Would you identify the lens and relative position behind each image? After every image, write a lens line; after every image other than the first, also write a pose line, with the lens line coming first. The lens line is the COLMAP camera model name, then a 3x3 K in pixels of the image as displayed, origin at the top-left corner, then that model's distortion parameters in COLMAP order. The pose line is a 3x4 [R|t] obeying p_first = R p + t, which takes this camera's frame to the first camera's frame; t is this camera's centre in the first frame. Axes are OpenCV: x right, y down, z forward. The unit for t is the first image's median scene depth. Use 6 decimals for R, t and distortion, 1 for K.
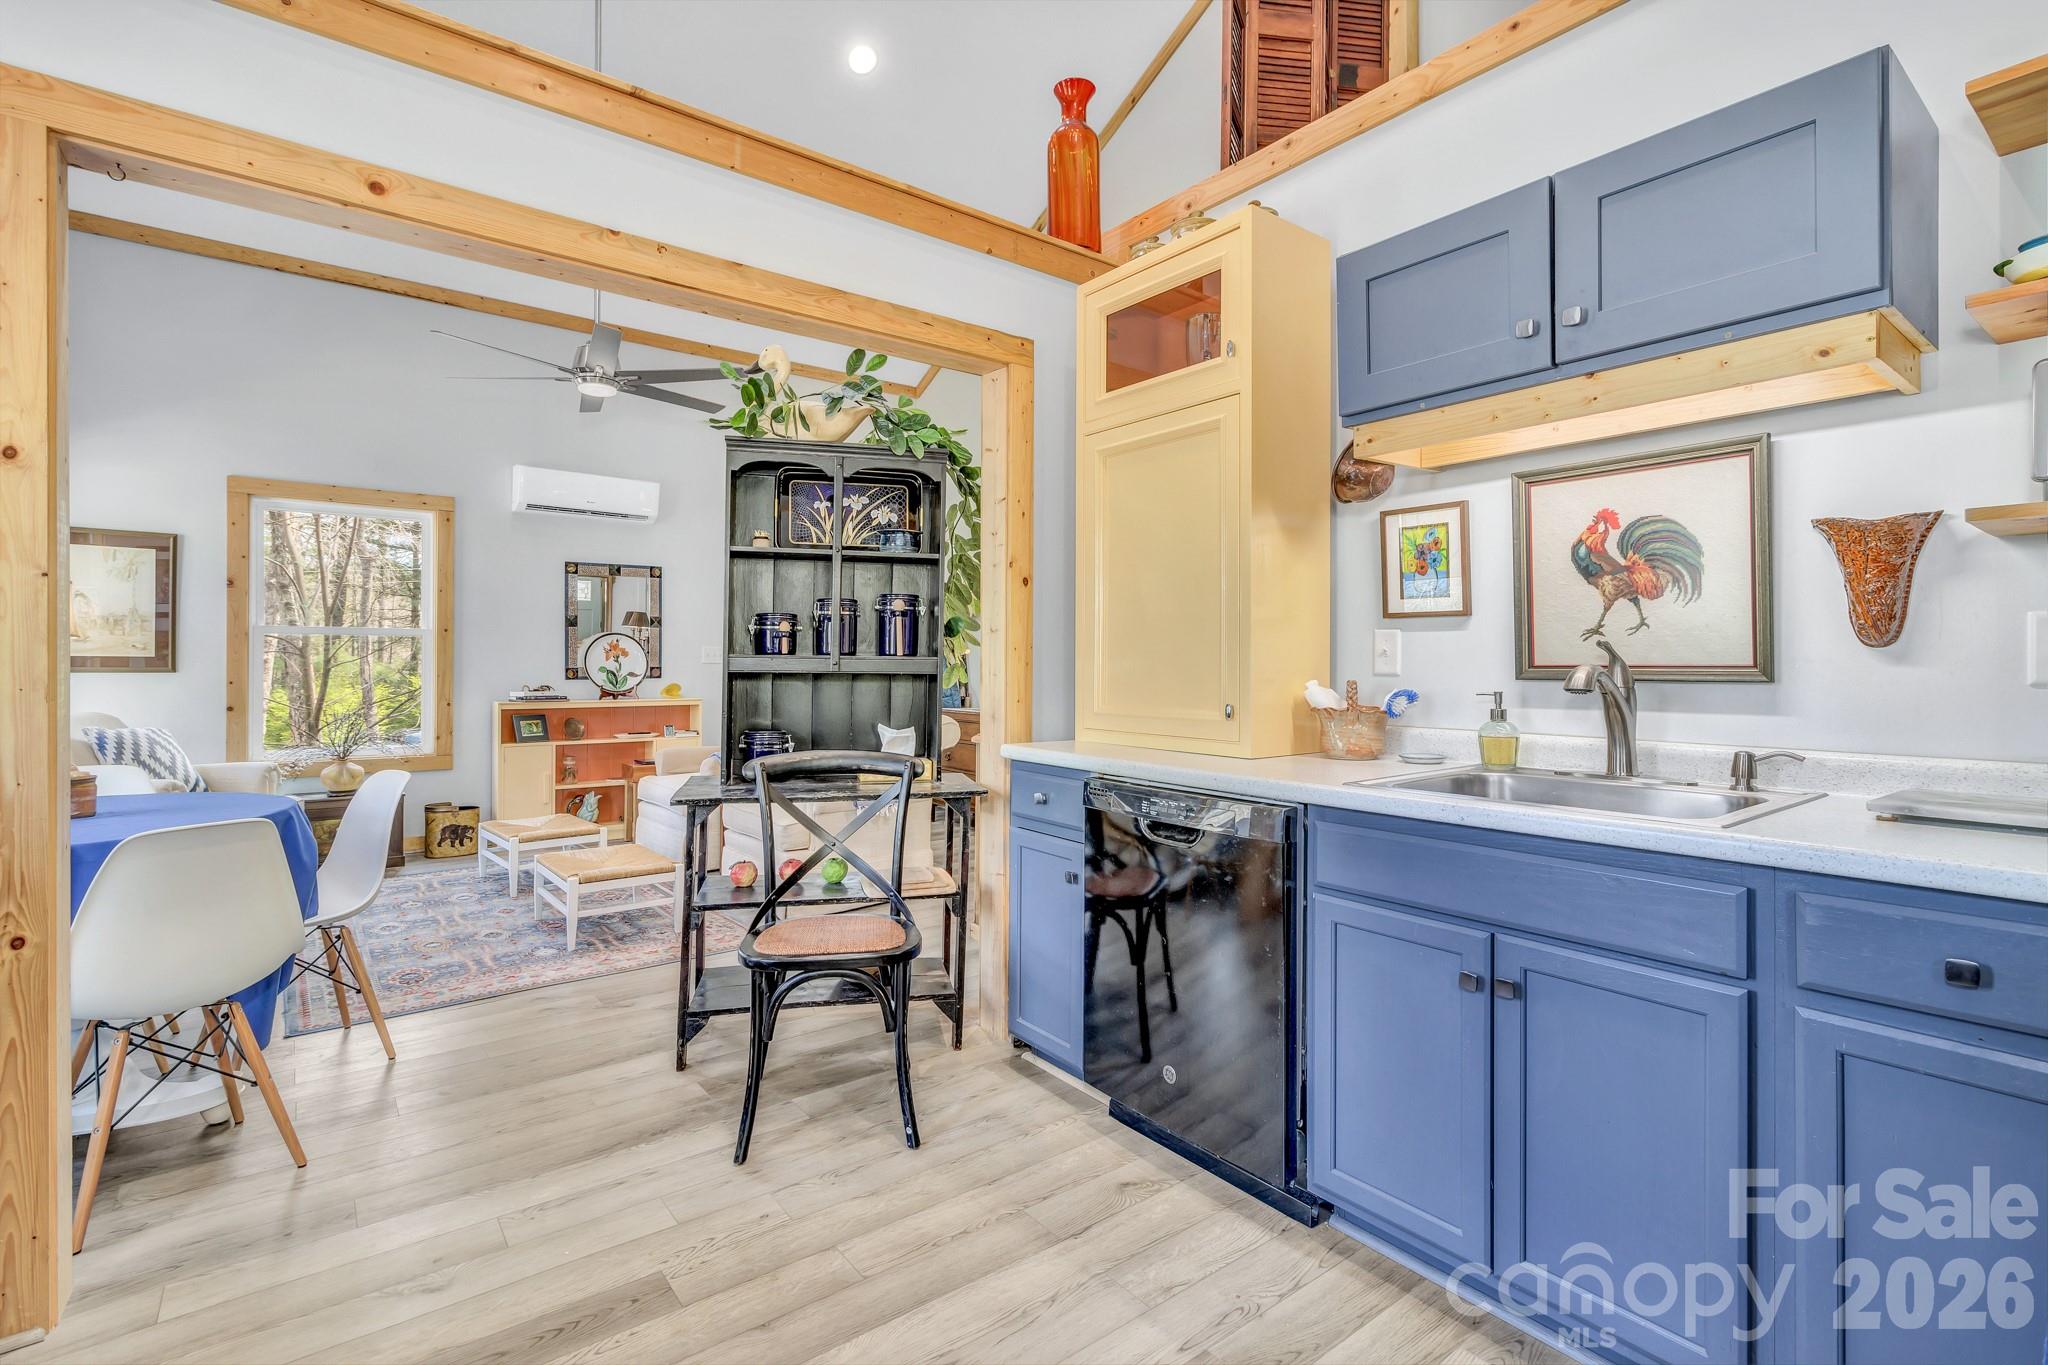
lens RADIAL K [[943.0, 0, 1026.2], [0, 943.0, 660.4], [0, 0, 1]] dist [0.002085, 0.000835]
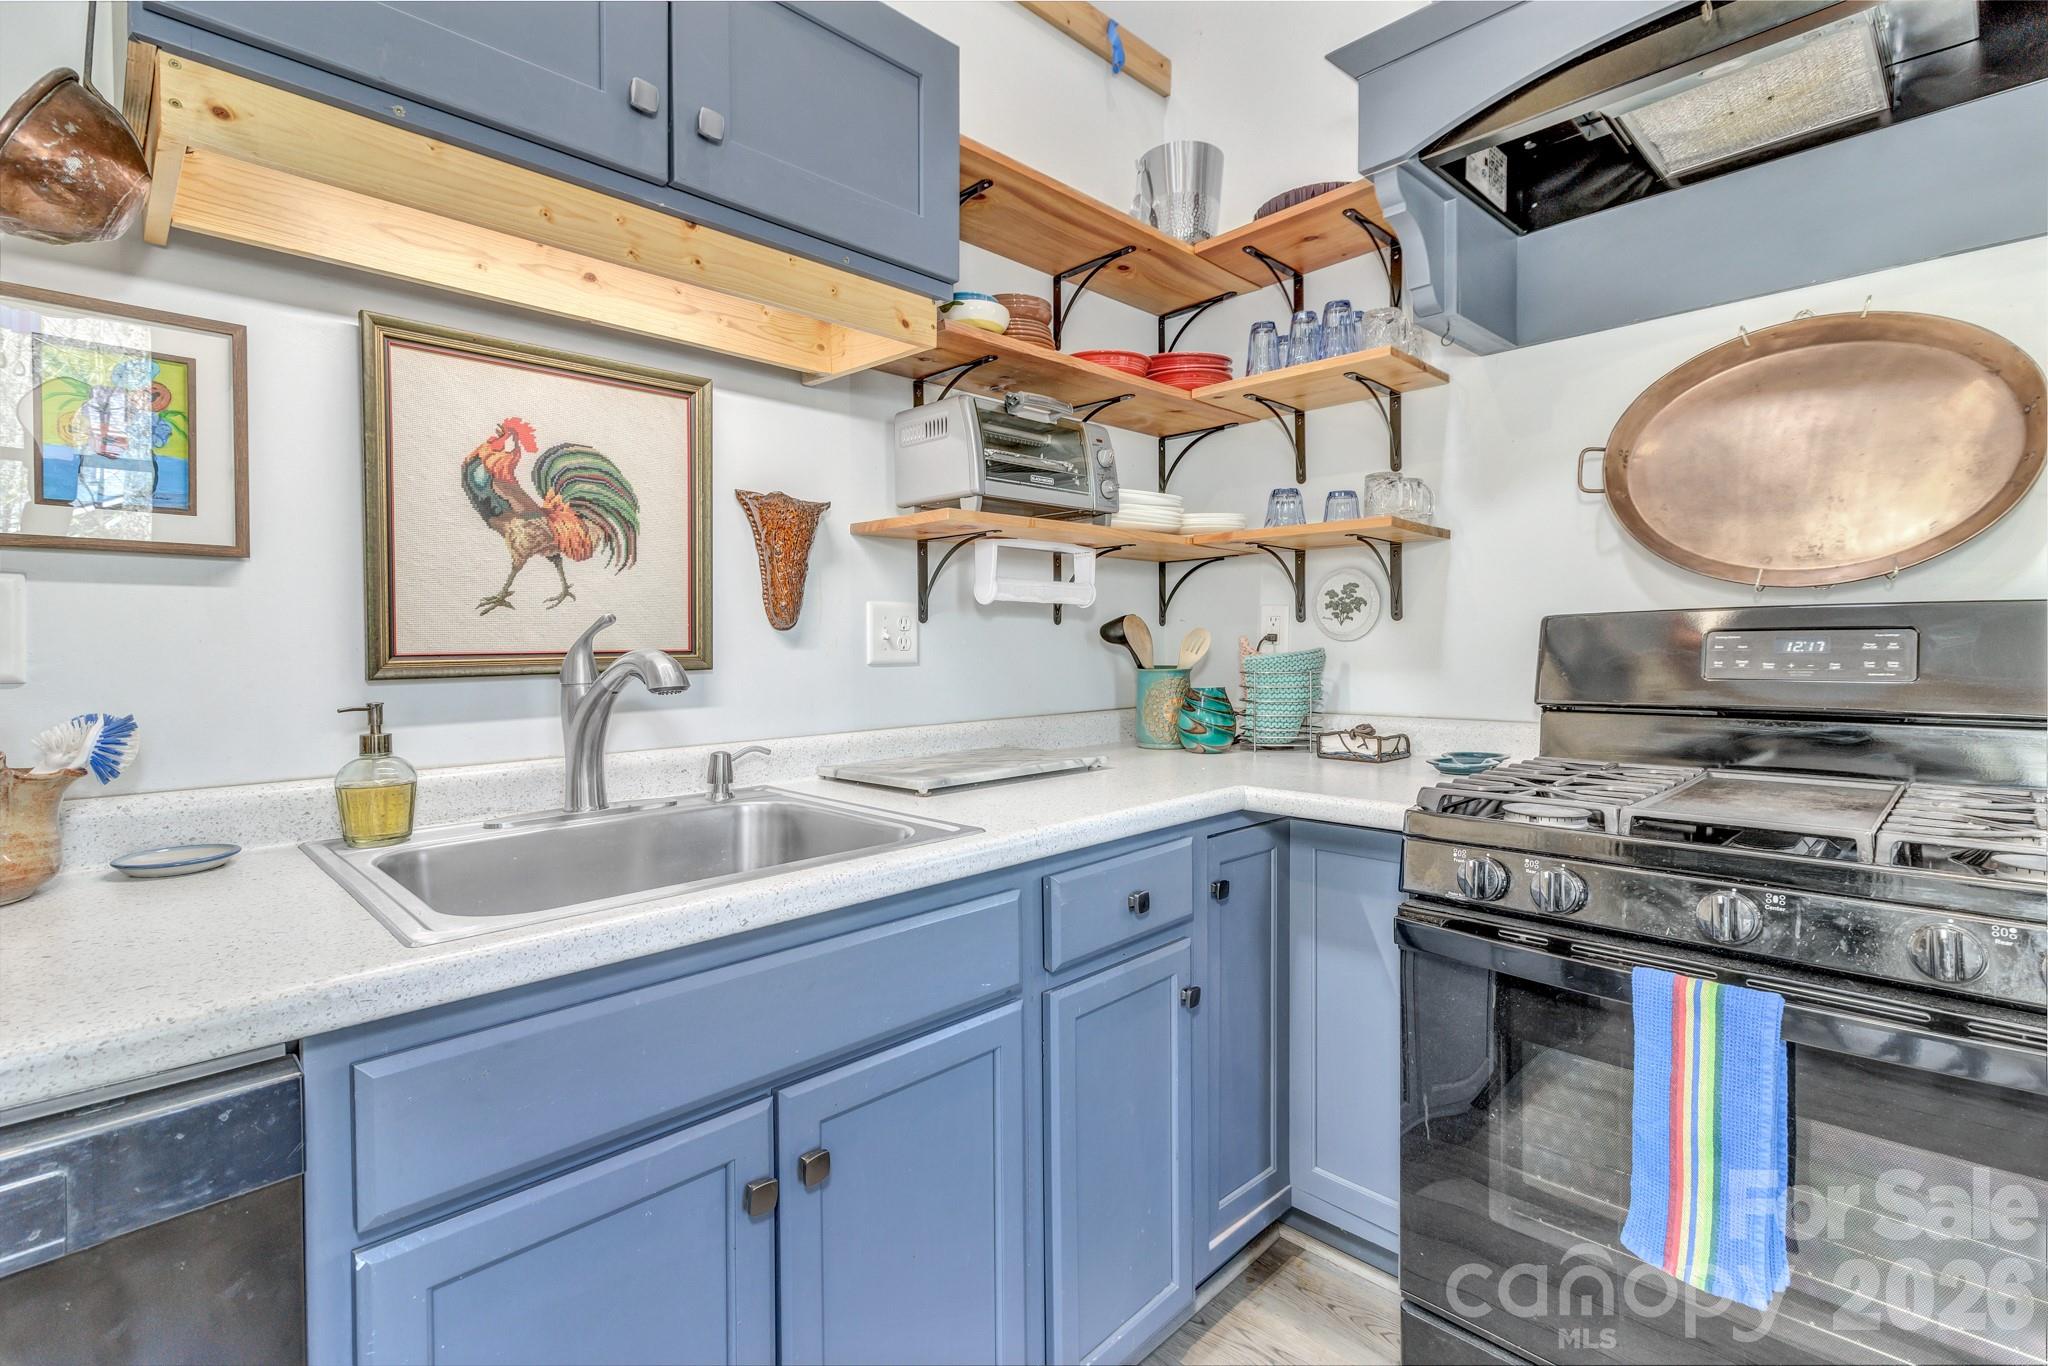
lens RADIAL K [[943.0, 0, 1031.6], [0, 943.0, 659.9], [0, 0, 1]] dist [0.002085, 0.000835]
pose [[-0.122771, -0.016740, 0.992294, -0.081537], [0.006493, 0.999823, 0.017670, 0.000834], [-0.992414, 0.008613, -0.122641, 0.617381]]
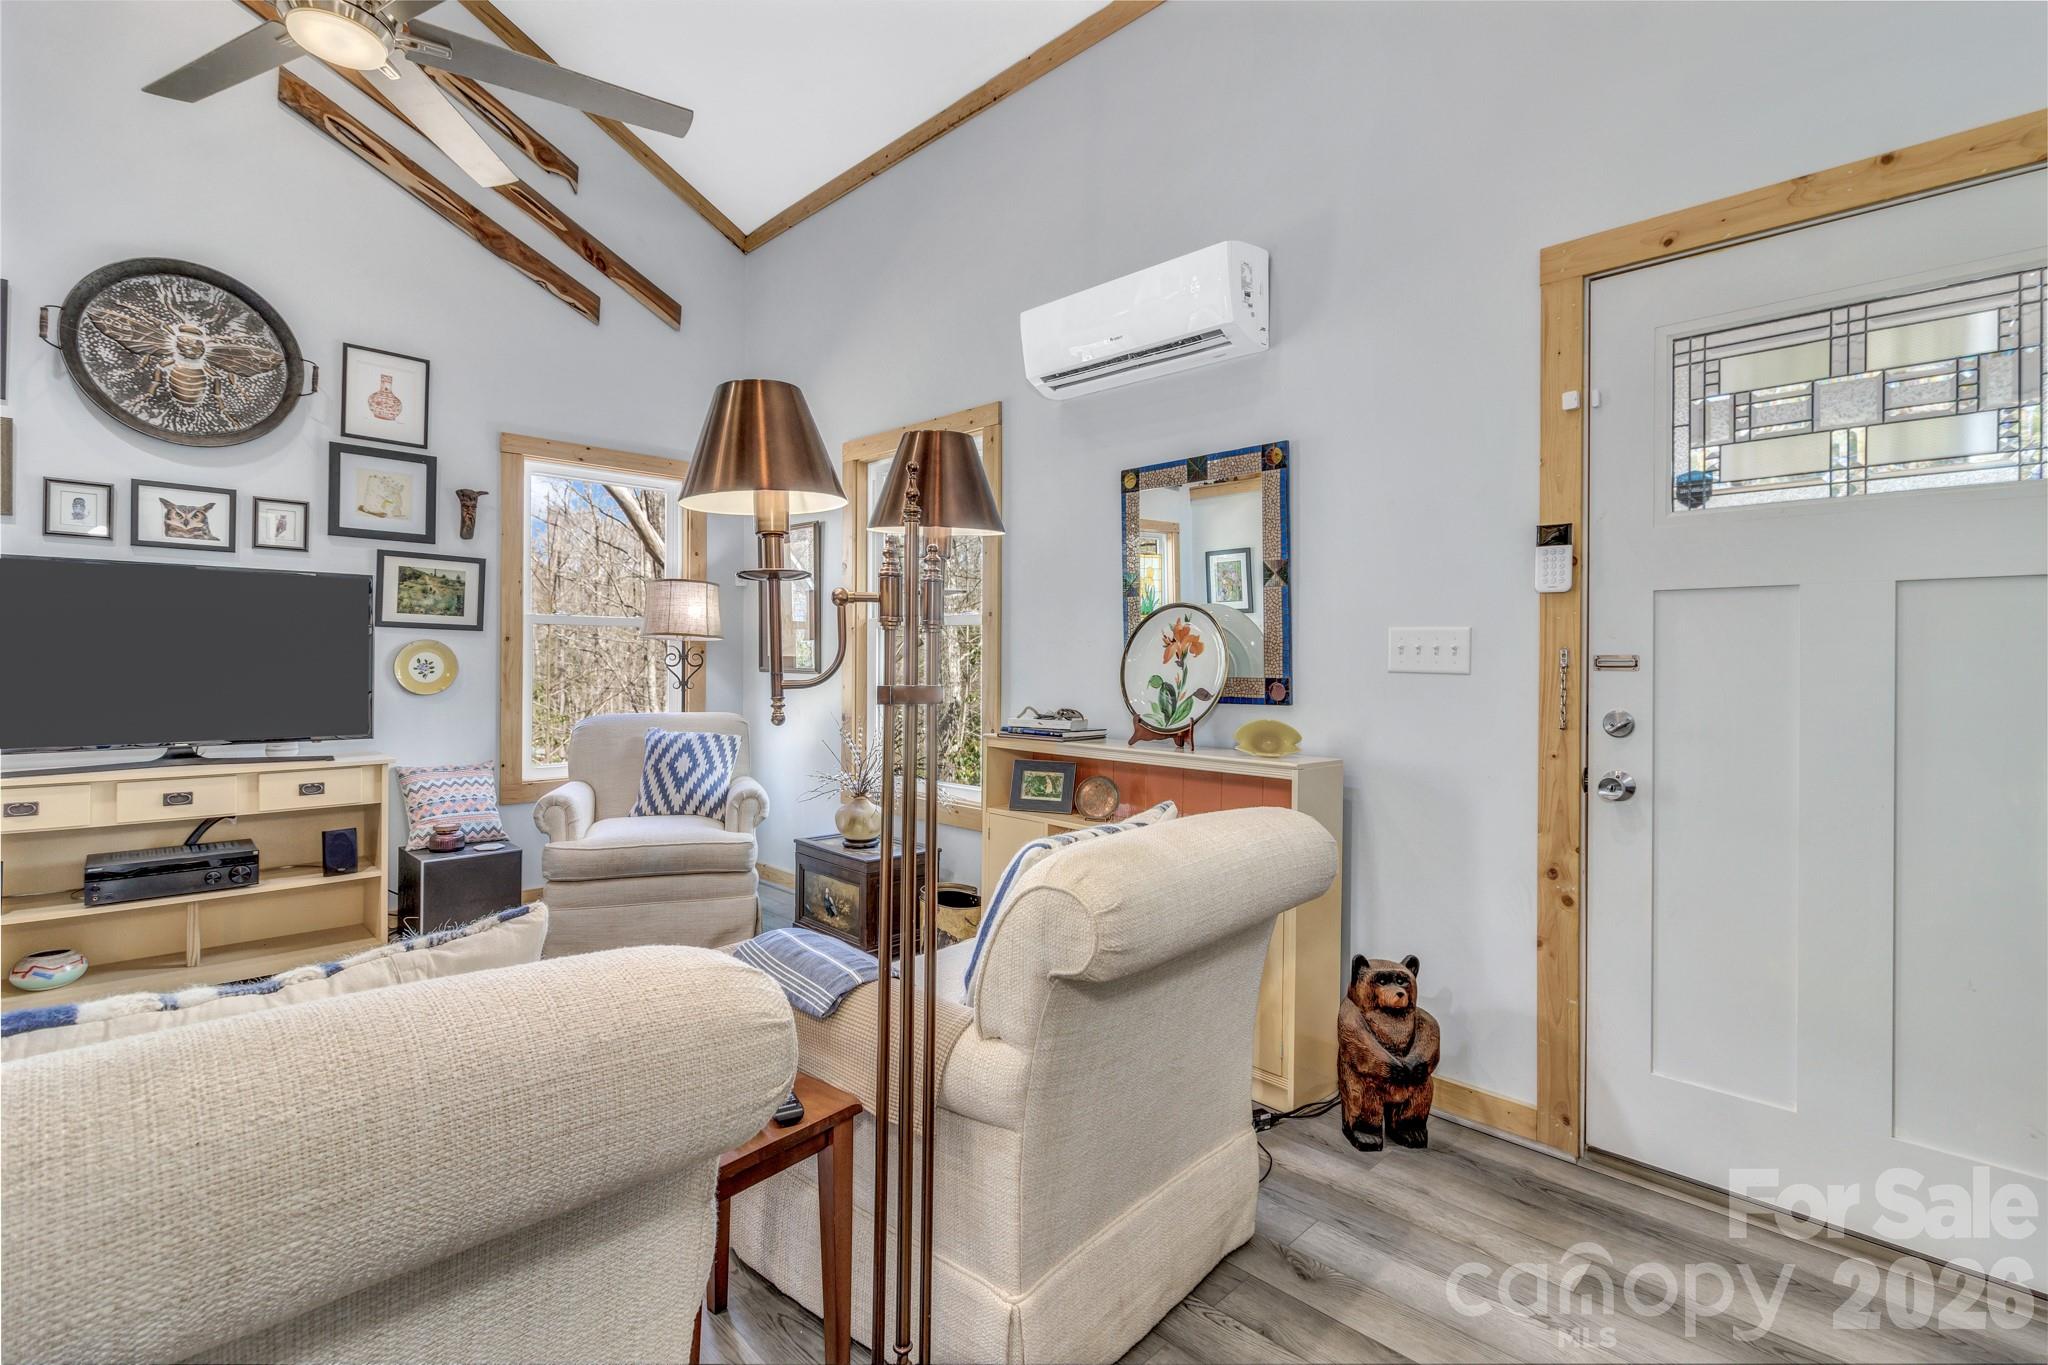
lens RADIAL K [[943.0, 0, 1025.4], [0, 943.0, 664.0], [0, 0, 1]] dist [0.002085, 0.000835]
pose [[0.125712, 0.000105, -0.992067, 0.043625], [-0.007495, 0.999972, -0.000844, 0.004734], [0.992039, 0.007541, 0.125709, 2.311132]]
